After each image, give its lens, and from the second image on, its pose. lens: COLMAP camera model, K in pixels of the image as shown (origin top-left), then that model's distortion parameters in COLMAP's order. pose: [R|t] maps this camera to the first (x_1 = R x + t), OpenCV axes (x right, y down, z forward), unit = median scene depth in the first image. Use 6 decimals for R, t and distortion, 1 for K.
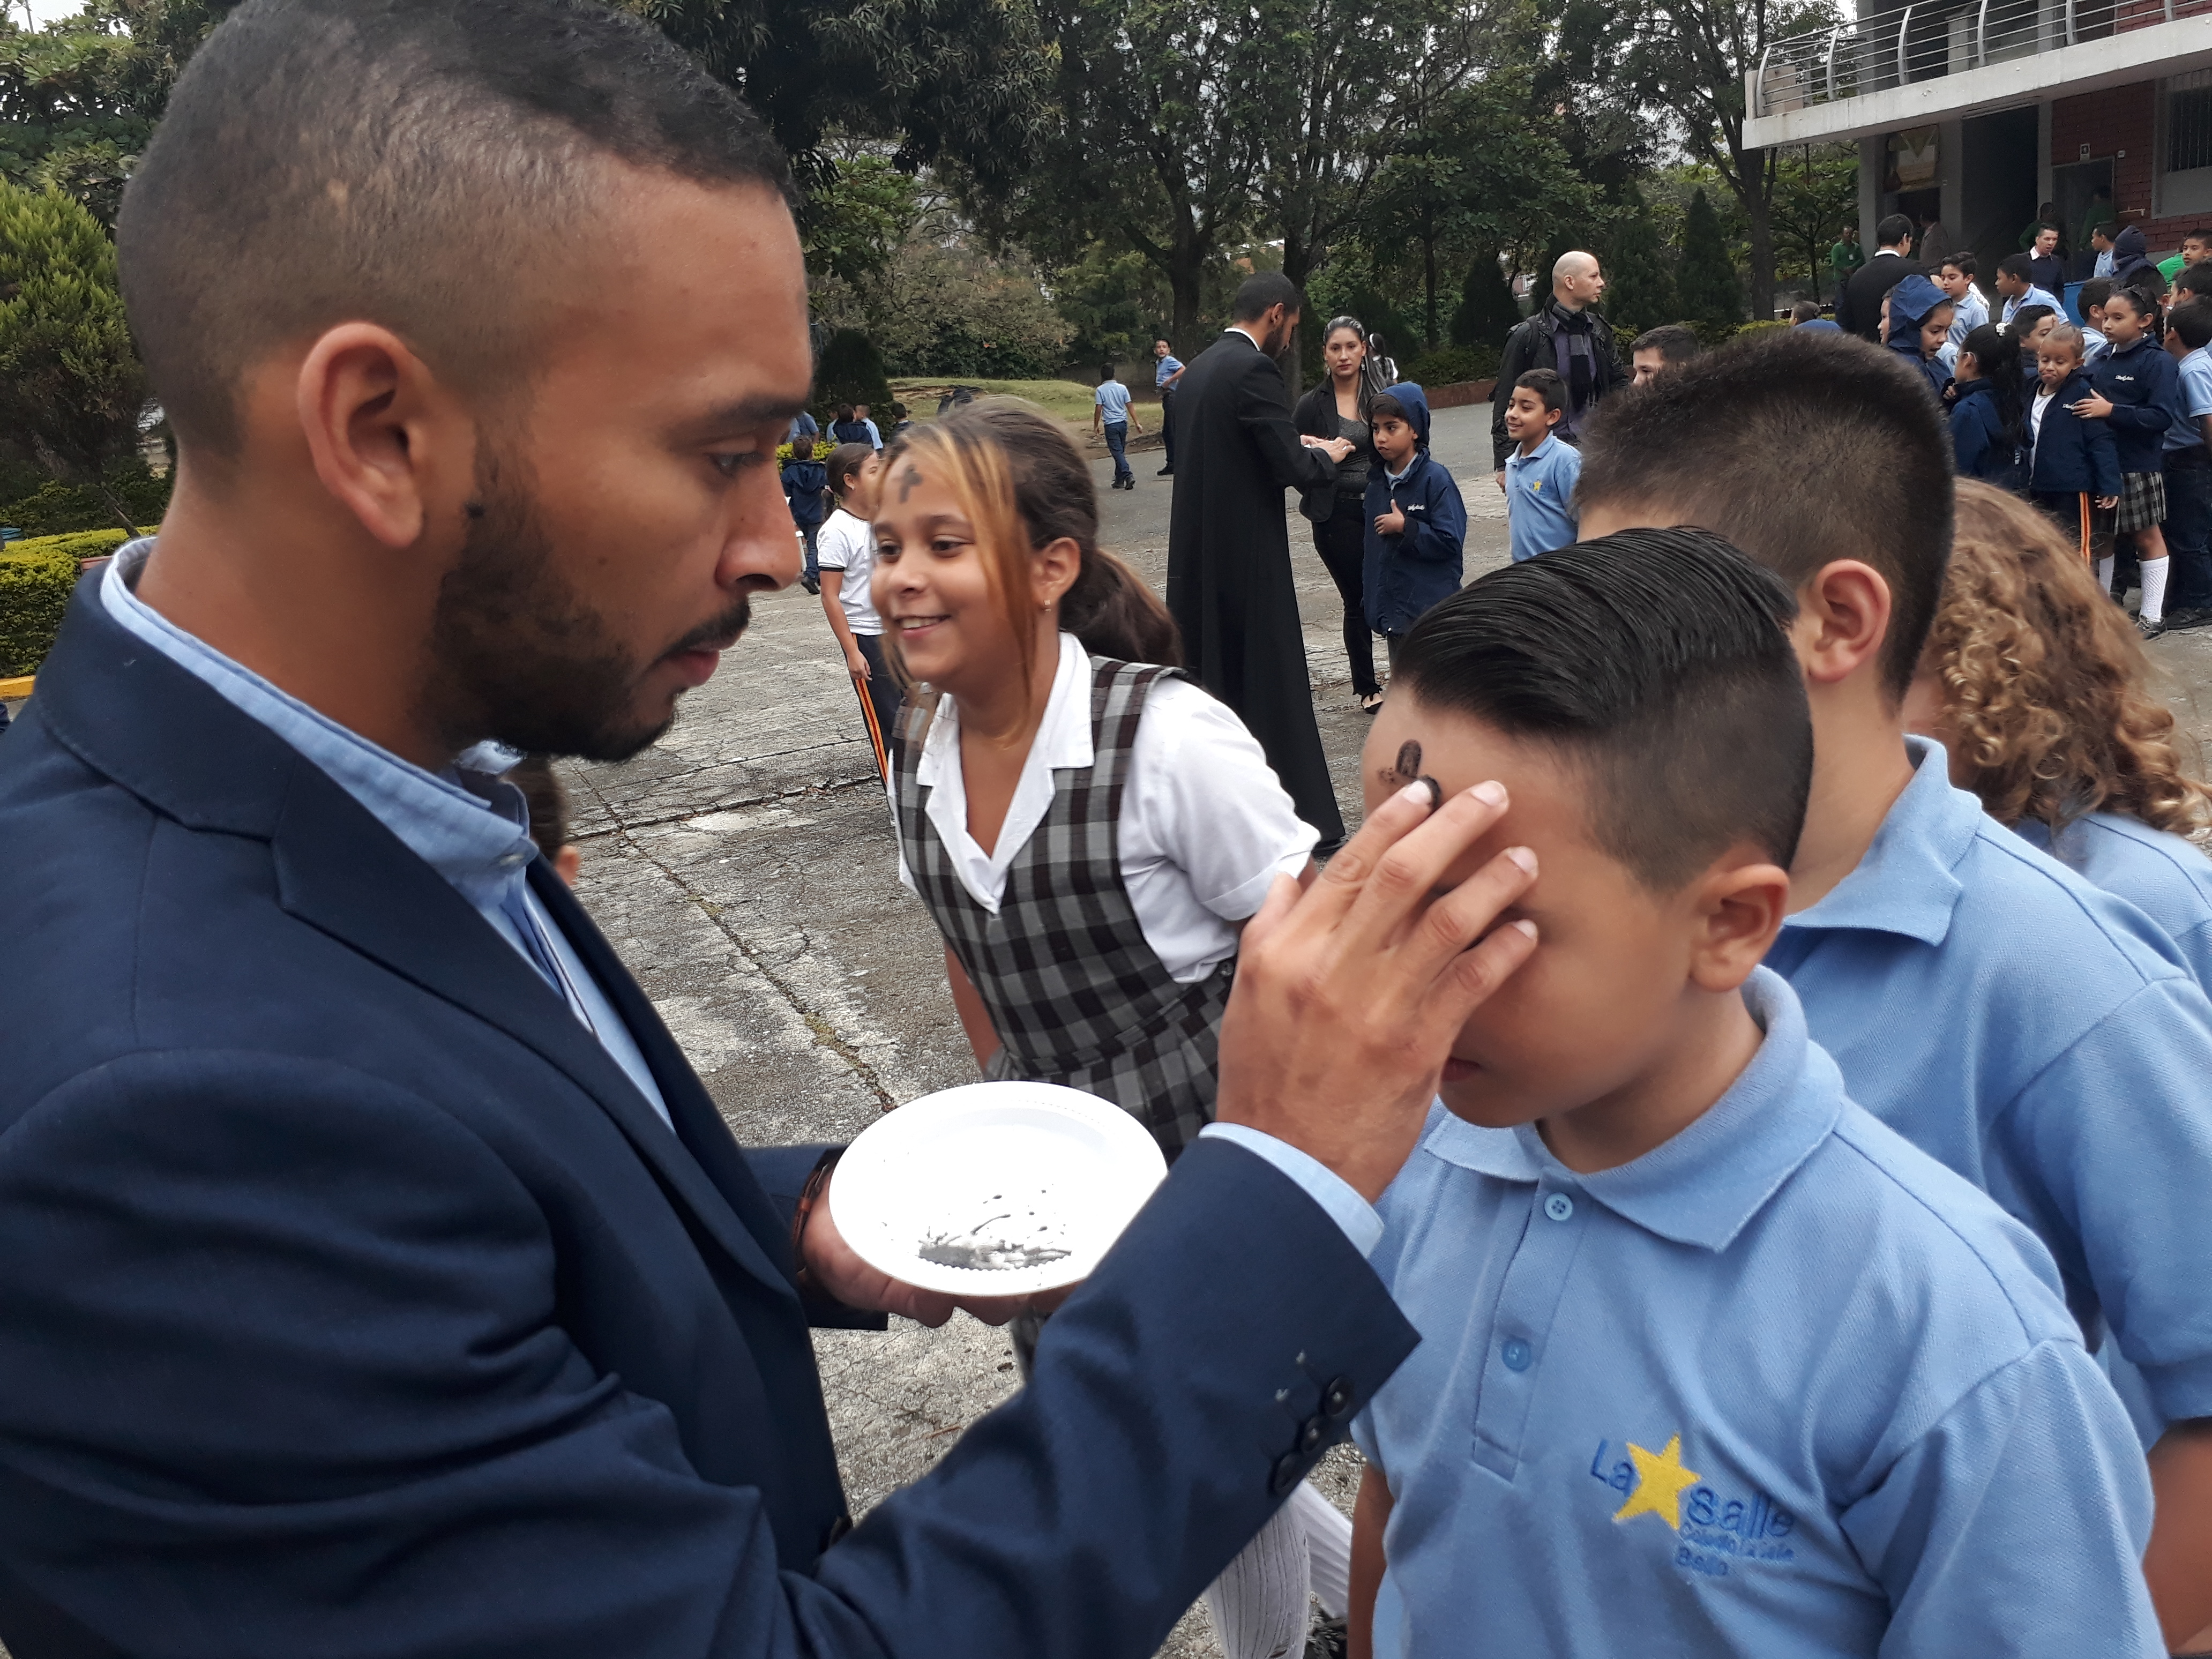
lens RADIAL K [[1849.2, 0, 1110.6], [0, 1849.2, 814.3], [0, 0, 1]] dist [0.067241, -0.110827]
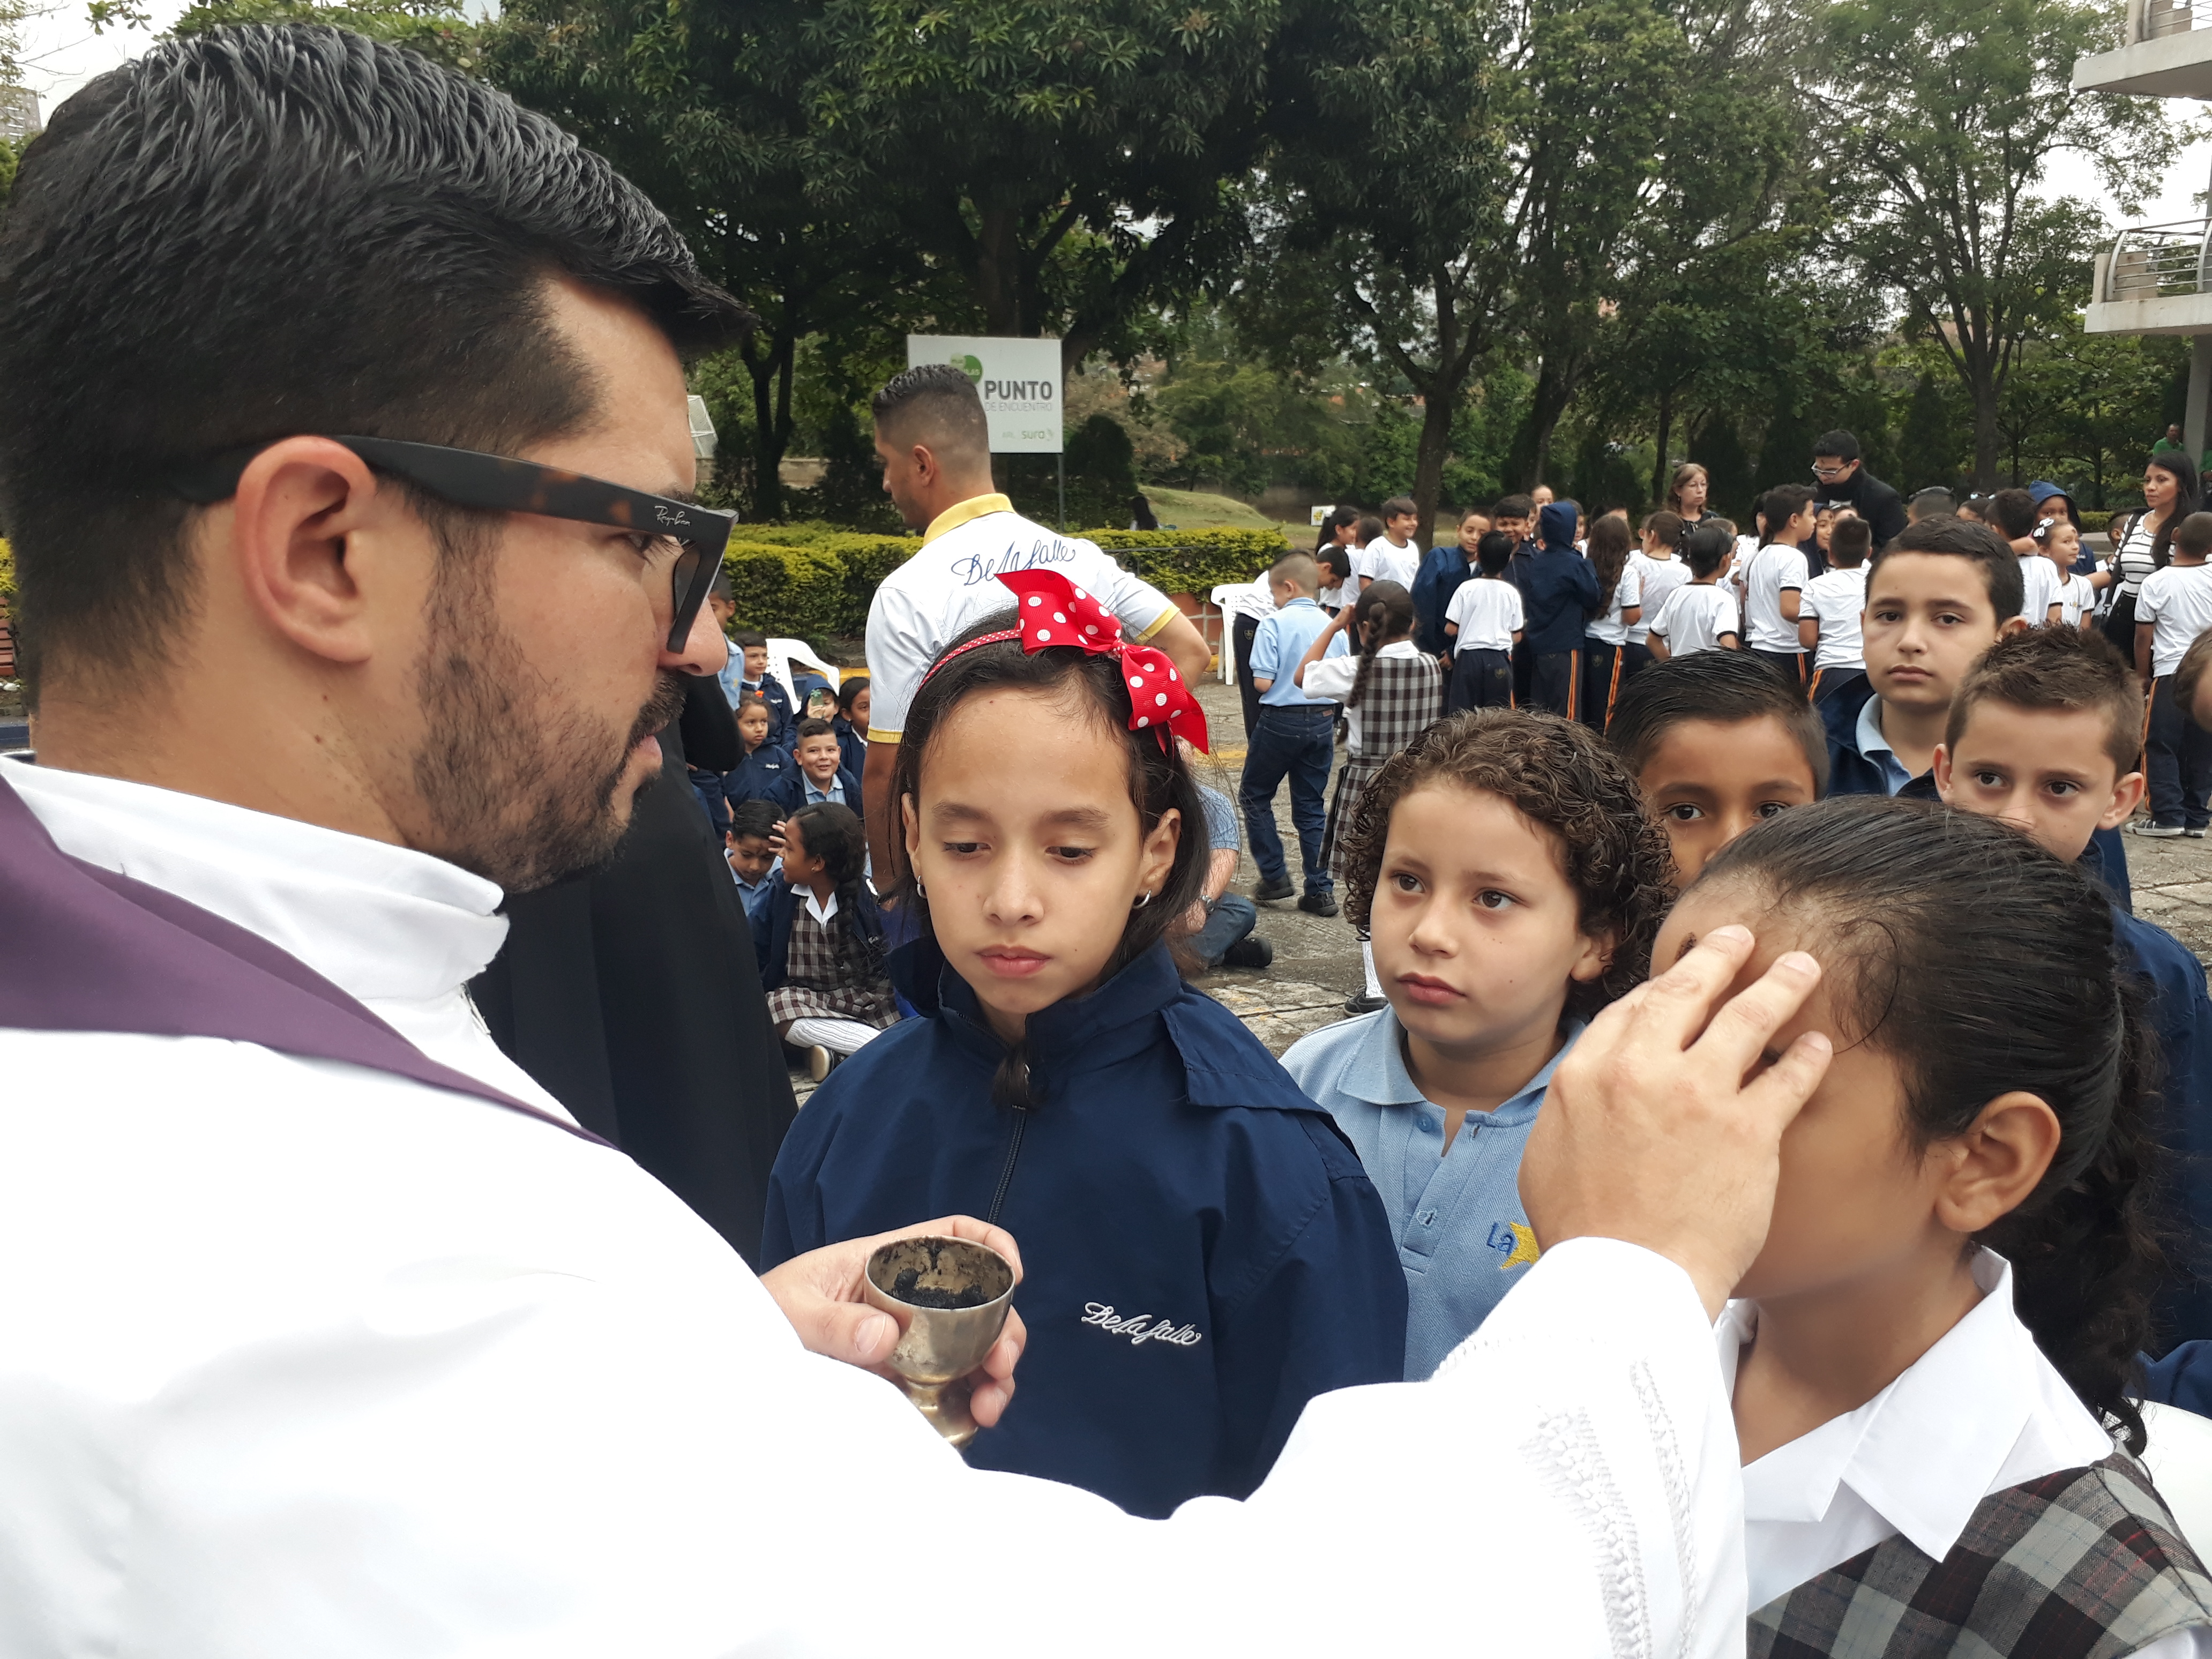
lens RADIAL K [[1849.2, 0, 1110.6], [0, 1849.2, 814.3], [0, 0, 1]] dist [0.067241, -0.110827]
pose [[0.993839, 0.110822, -0.001760, -0.098210], [-0.110720, 0.991956, -0.061351, -0.000842], [-0.005053, 0.061168, 0.998115, 0.056572]]
